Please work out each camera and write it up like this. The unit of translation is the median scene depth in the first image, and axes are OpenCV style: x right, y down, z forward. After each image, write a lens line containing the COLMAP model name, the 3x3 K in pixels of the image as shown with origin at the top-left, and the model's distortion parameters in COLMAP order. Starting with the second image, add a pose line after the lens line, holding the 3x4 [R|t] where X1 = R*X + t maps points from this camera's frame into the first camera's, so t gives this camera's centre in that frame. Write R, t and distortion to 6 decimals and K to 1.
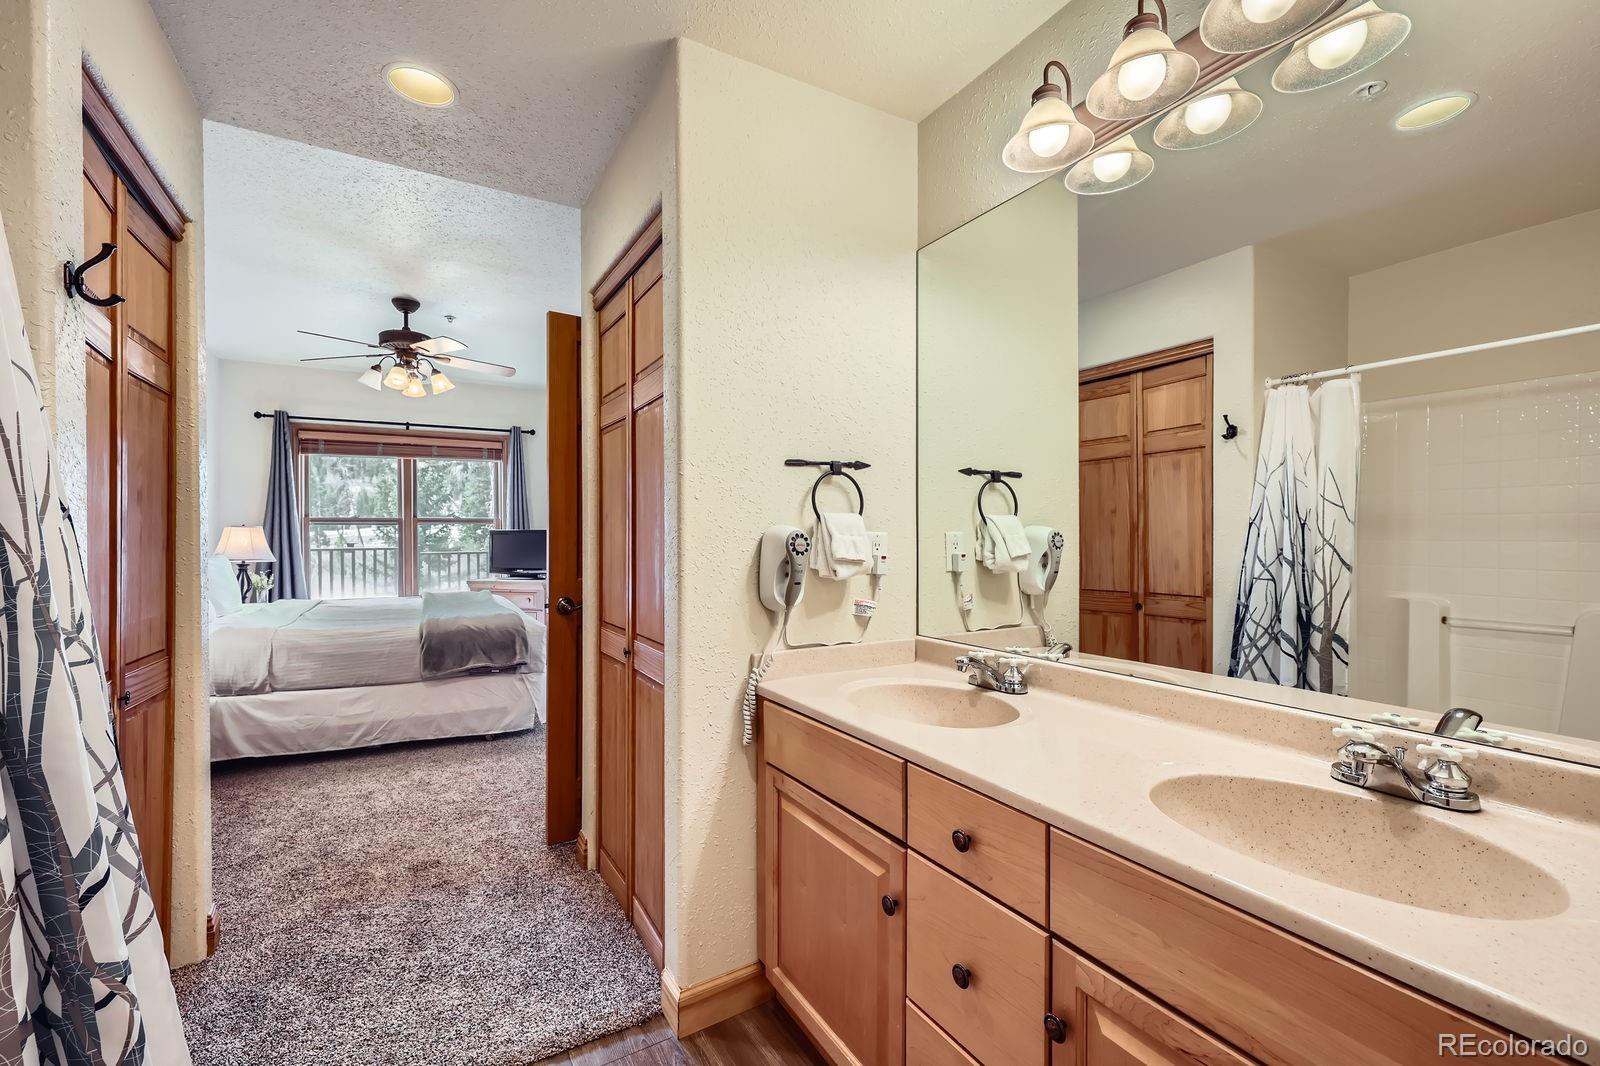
lens RADIAL K [[688.9, 0, 788.4], [0, 688.9, 533.4], [0, 0, 1]] dist [0.000081, -0.000451]
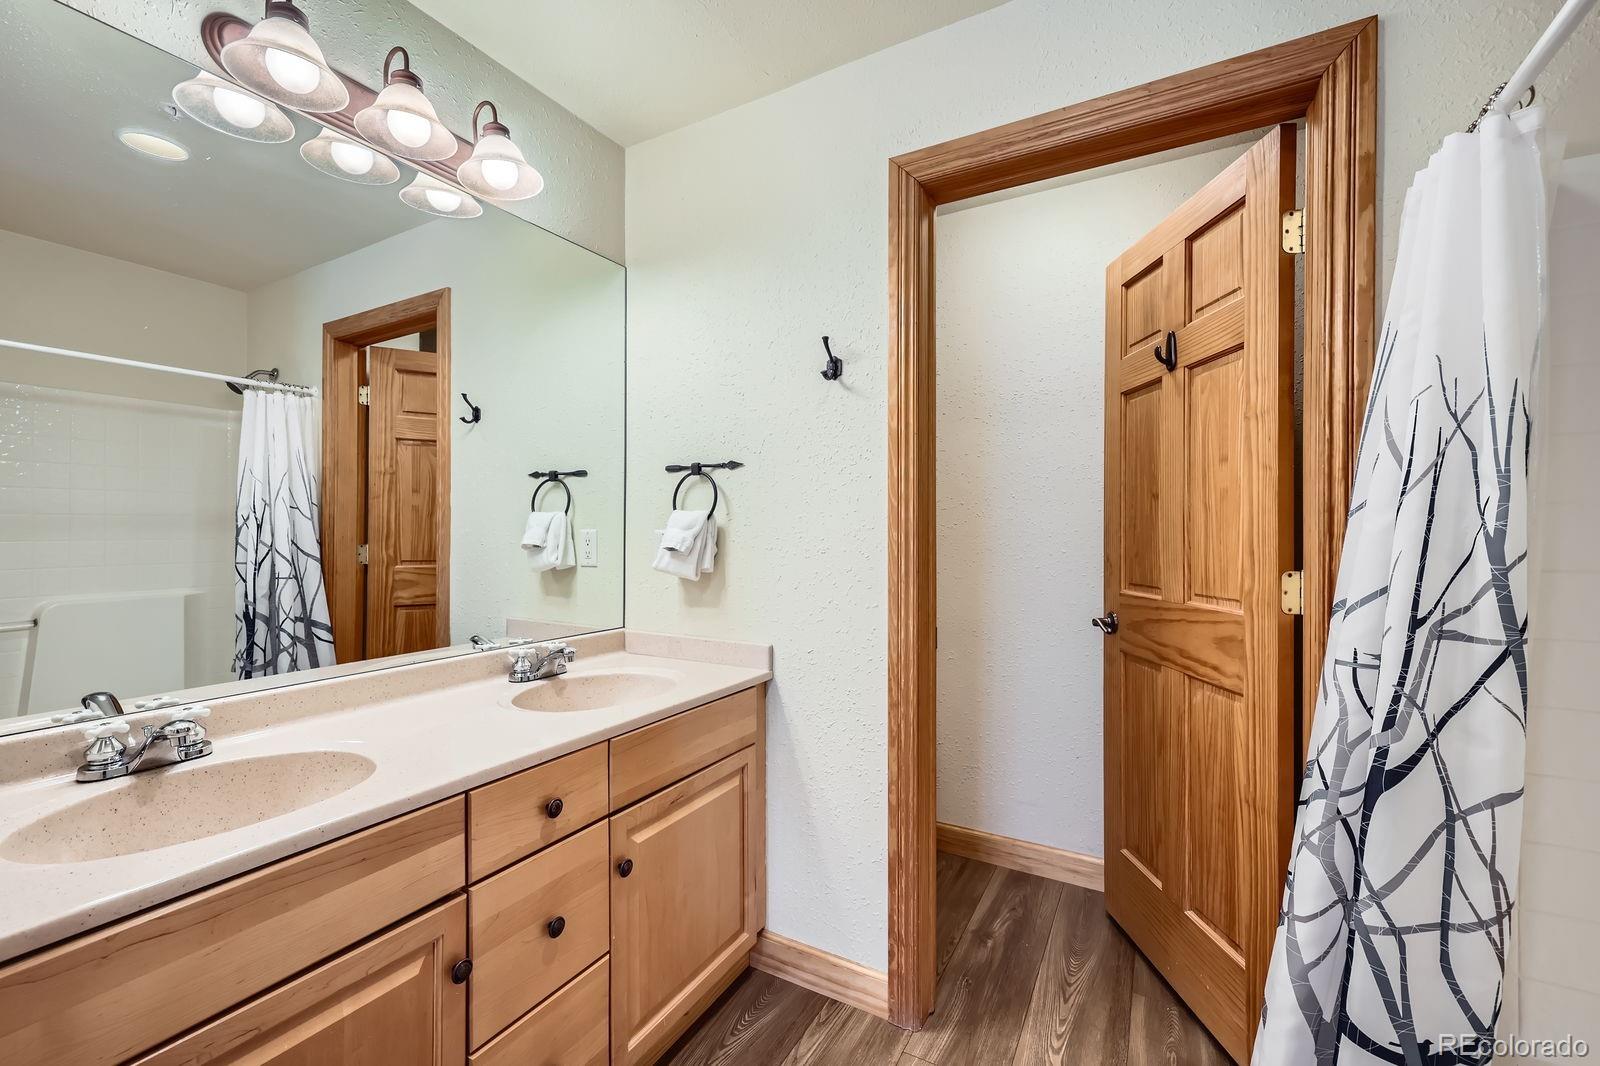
lens RADIAL K [[688.9, 0, 788.4], [0, 688.9, 533.4], [0, 0, 1]] dist [0.000081, -0.000451]
pose [[-0.511526, -0.002508, 0.859264, -0.795442], [0.002431, 0.999988, 0.004366, -0.003552], [-0.859264, 0.004322, -0.511514, 1.092827]]
